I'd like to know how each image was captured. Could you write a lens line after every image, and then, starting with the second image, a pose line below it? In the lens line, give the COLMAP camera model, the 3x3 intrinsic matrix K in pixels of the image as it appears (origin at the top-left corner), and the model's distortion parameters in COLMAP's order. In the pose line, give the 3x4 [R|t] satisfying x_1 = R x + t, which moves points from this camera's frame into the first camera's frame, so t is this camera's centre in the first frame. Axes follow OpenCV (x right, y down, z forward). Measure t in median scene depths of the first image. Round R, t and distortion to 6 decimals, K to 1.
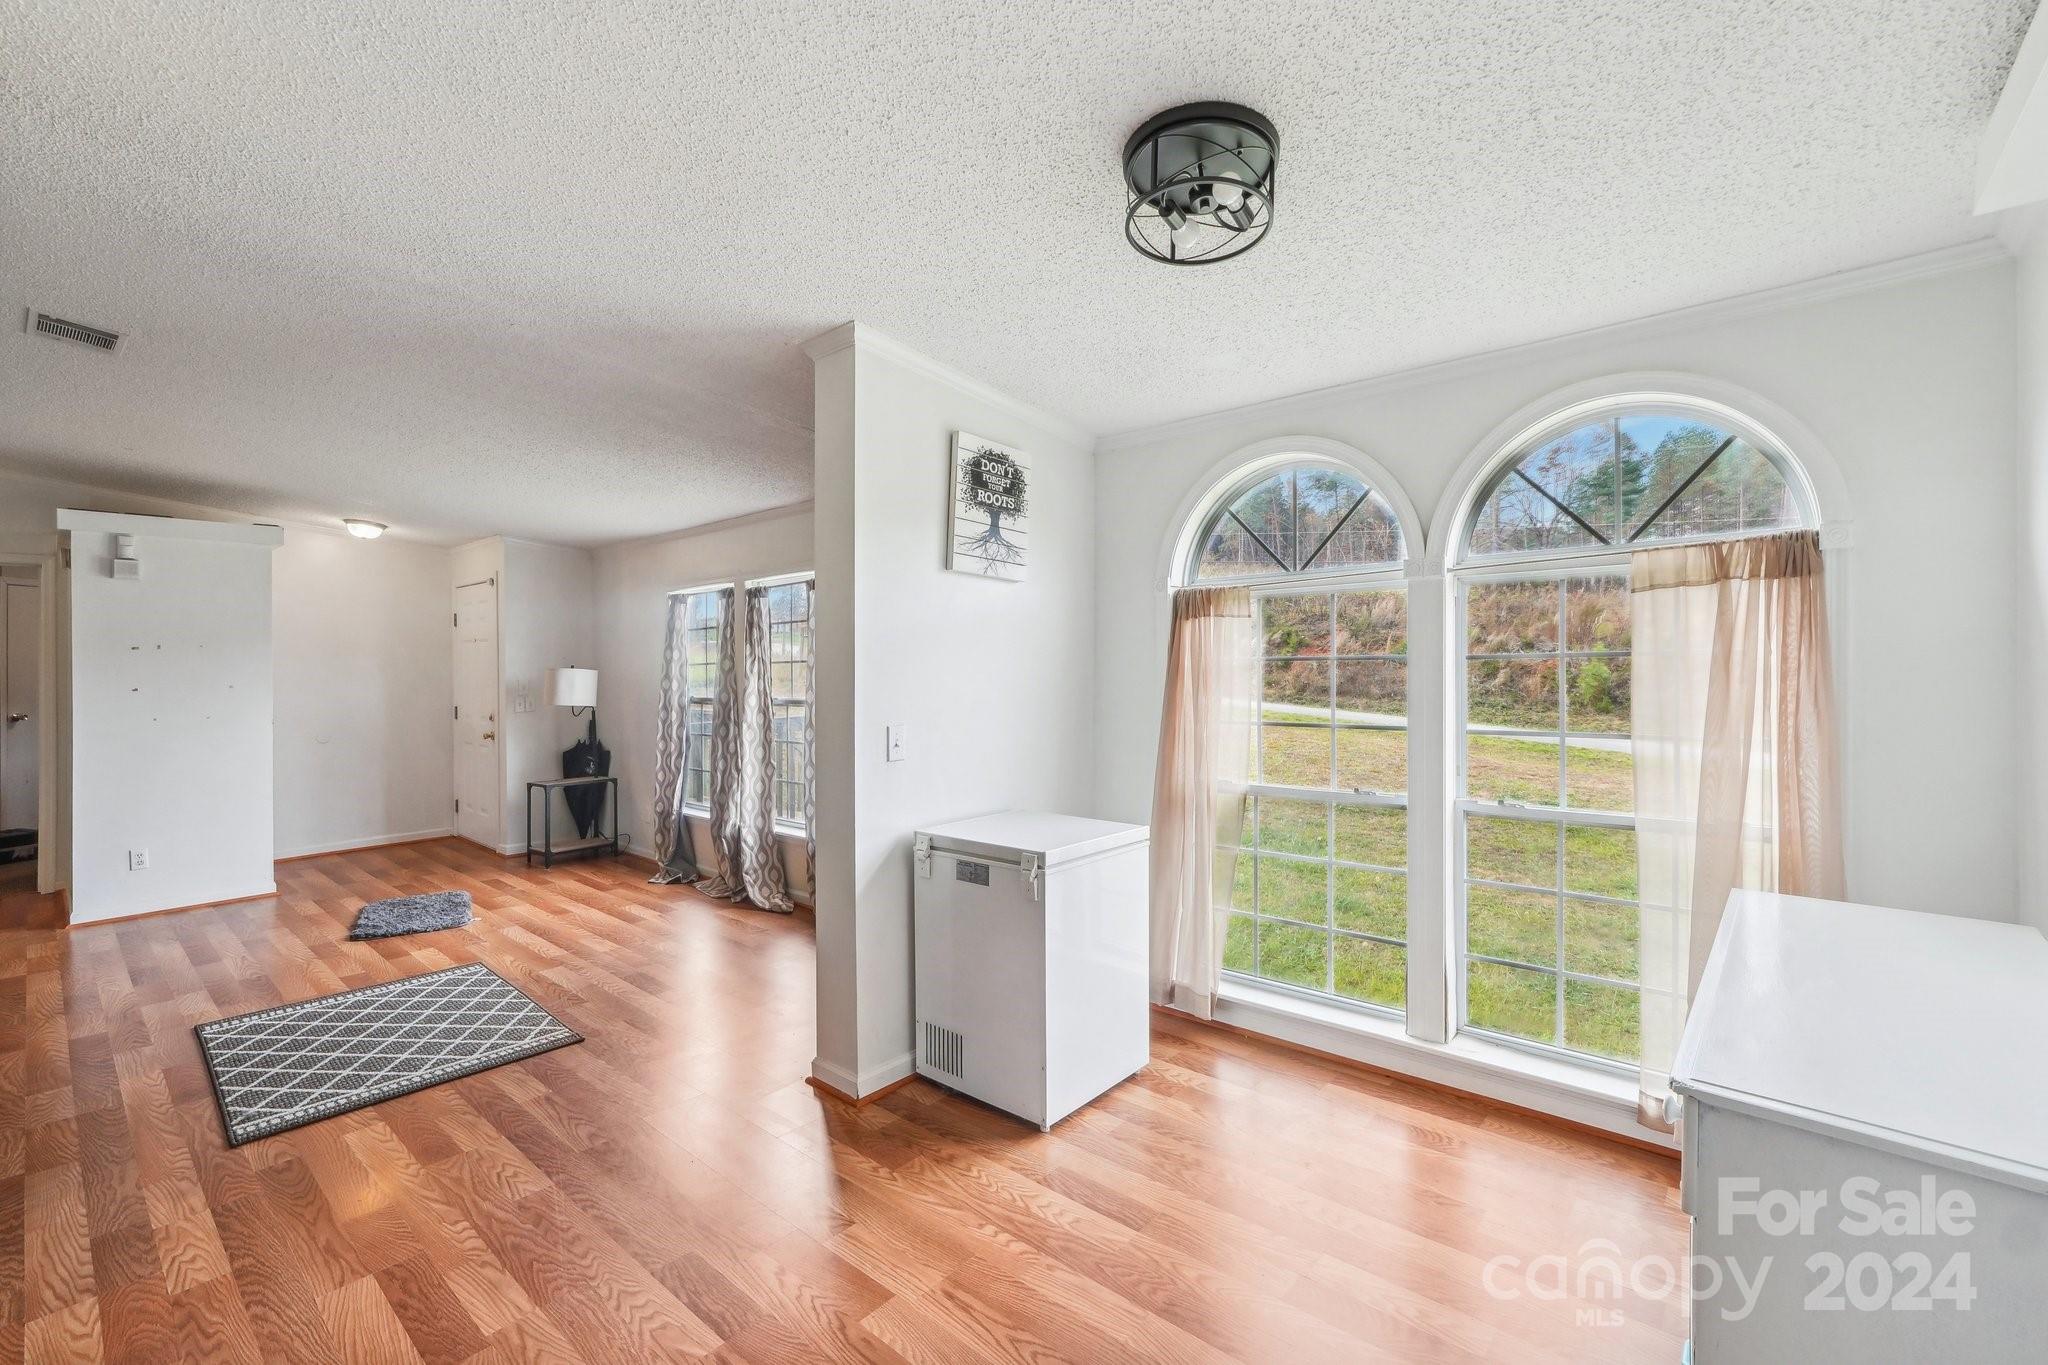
lens RADIAL K [[880.9, 0, 1032.1], [0, 880.9, 667.1], [0, 0, 1]] dist [-0.014245, 0.004435]
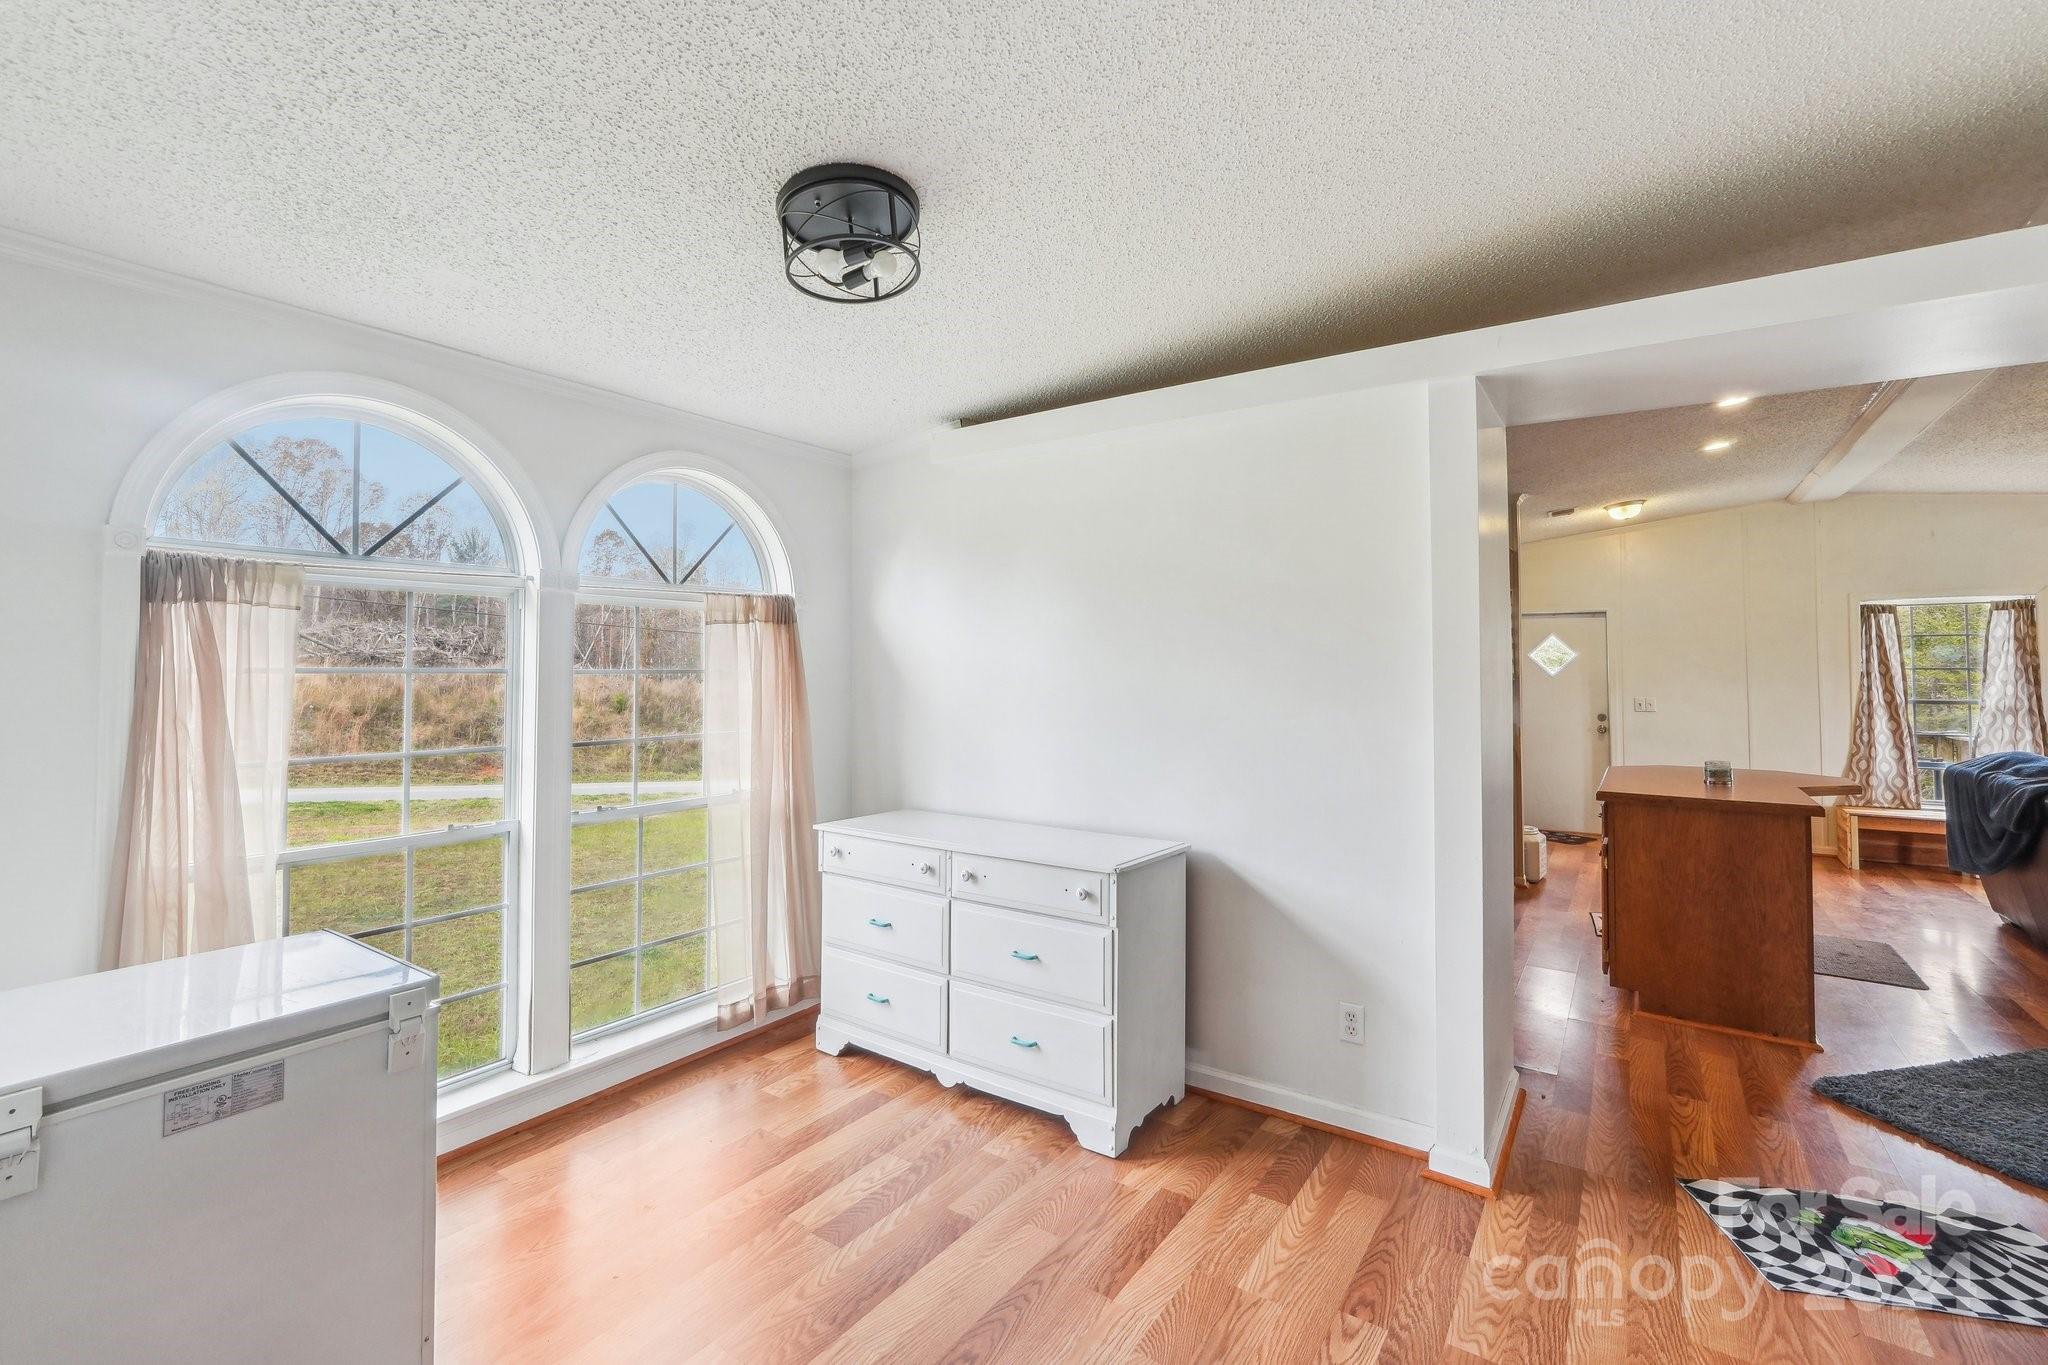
lens RADIAL K [[880.9, 0, 1029.0], [0, 880.9, 647.8], [0, 0, 1]] dist [-0.014245, 0.004435]
pose [[-0.104468, 0.041459, 0.993664, -0.532362], [0.001121, 0.999135, -0.041569, 0.003297], [-0.994528, -0.003229, -0.104424, 0.530155]]
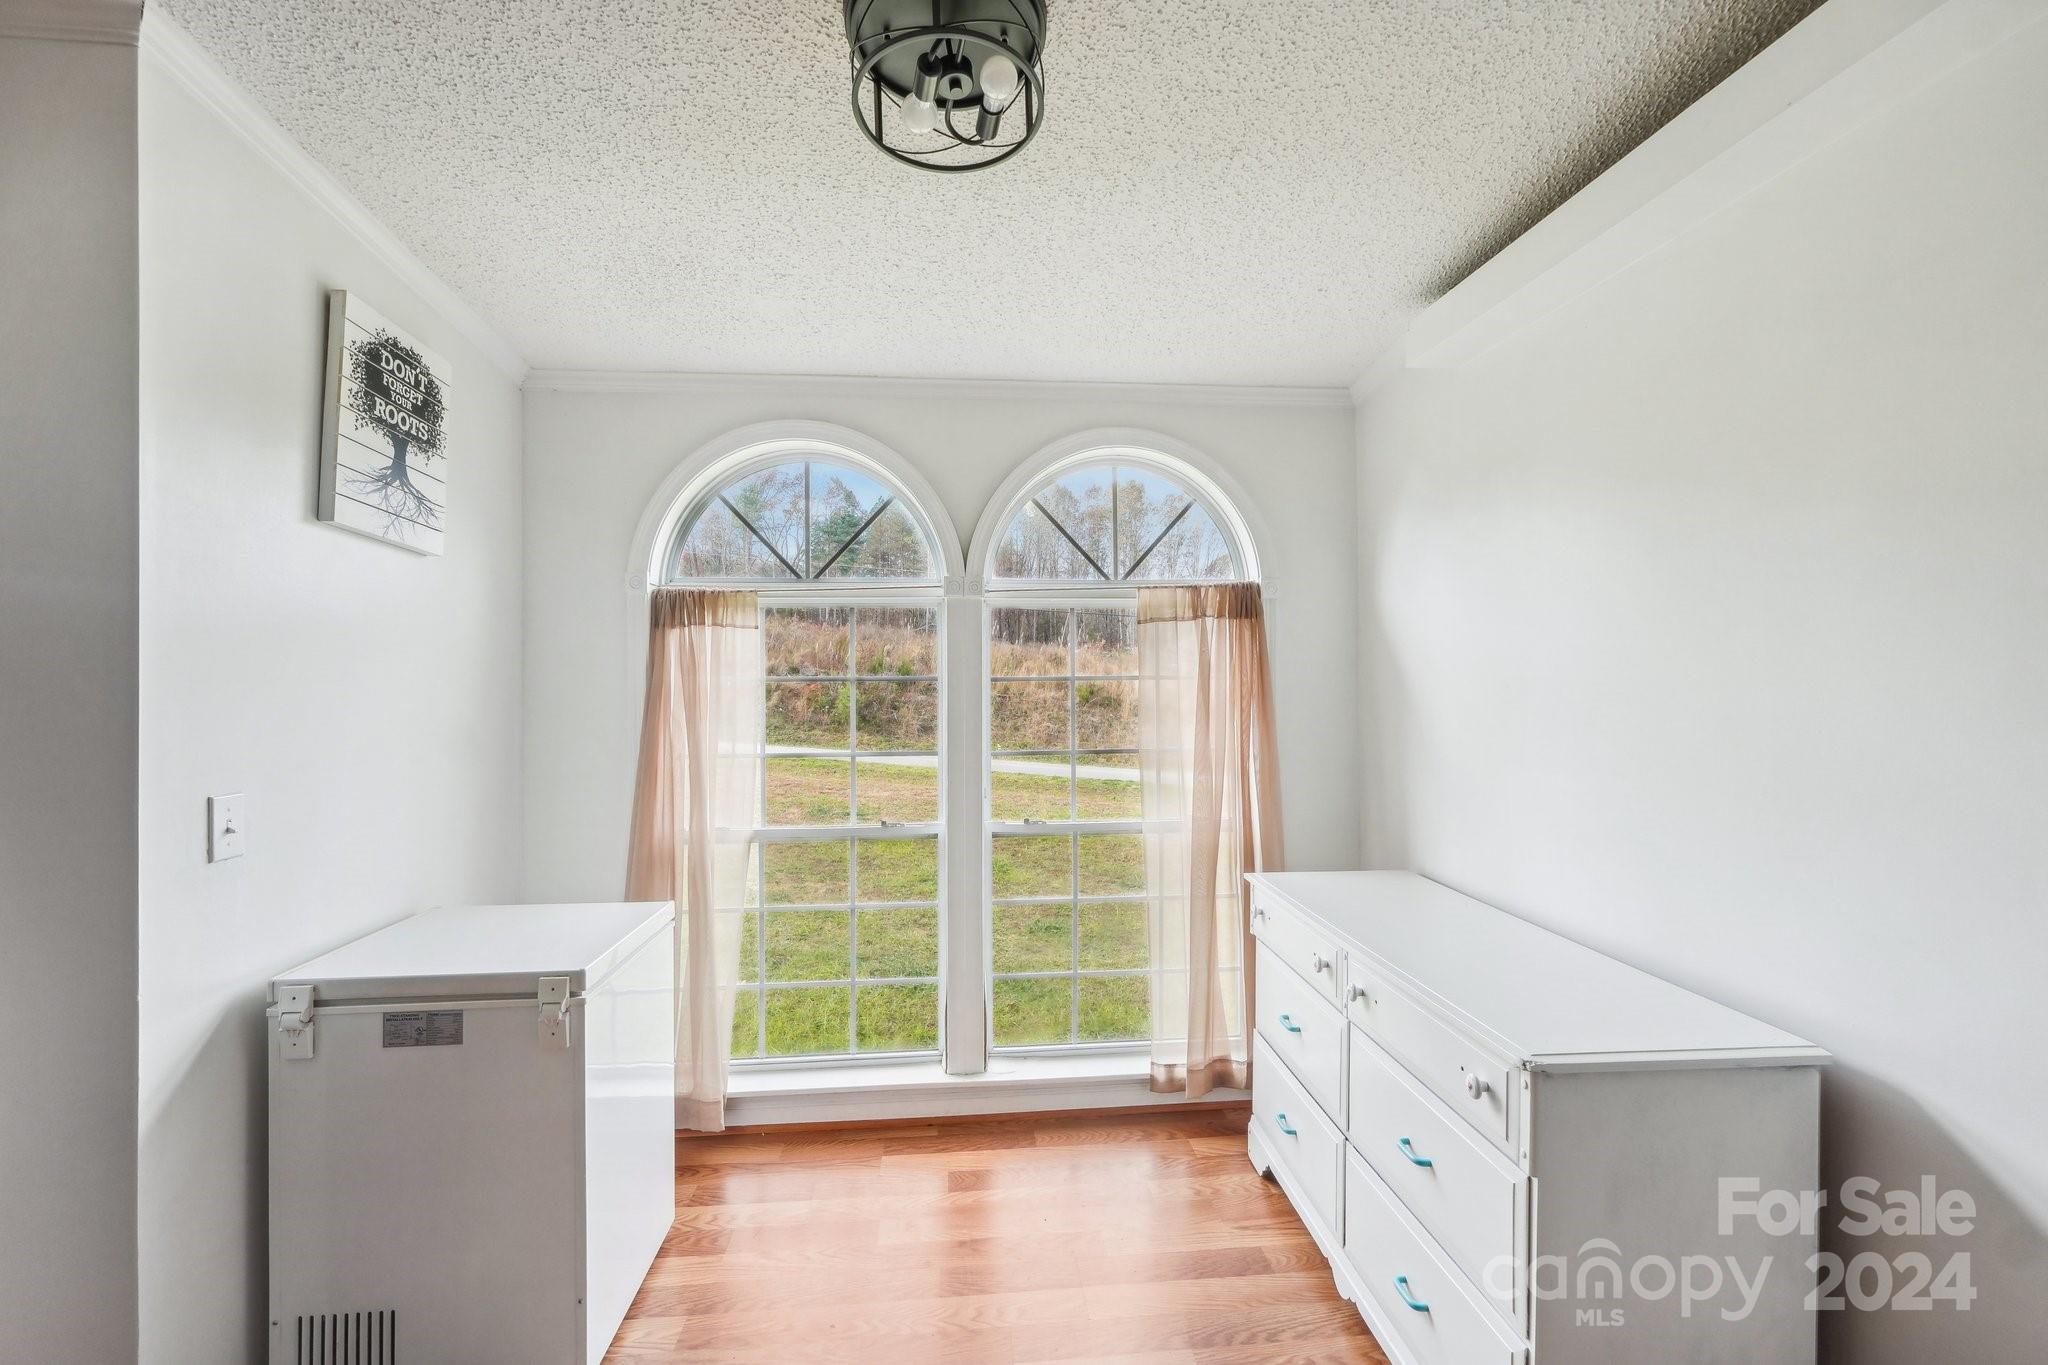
lens RADIAL K [[880.9, 0, 1033.3], [0, 880.9, 688.0], [0, 0, 1]] dist [-0.014245, 0.004435]
pose [[0.692043, 0.004328, 0.721844, -0.184553], [-0.003140, 0.999991, -0.002985, 0.001257], [-0.721850, -0.000201, 0.692050, 0.250356]]
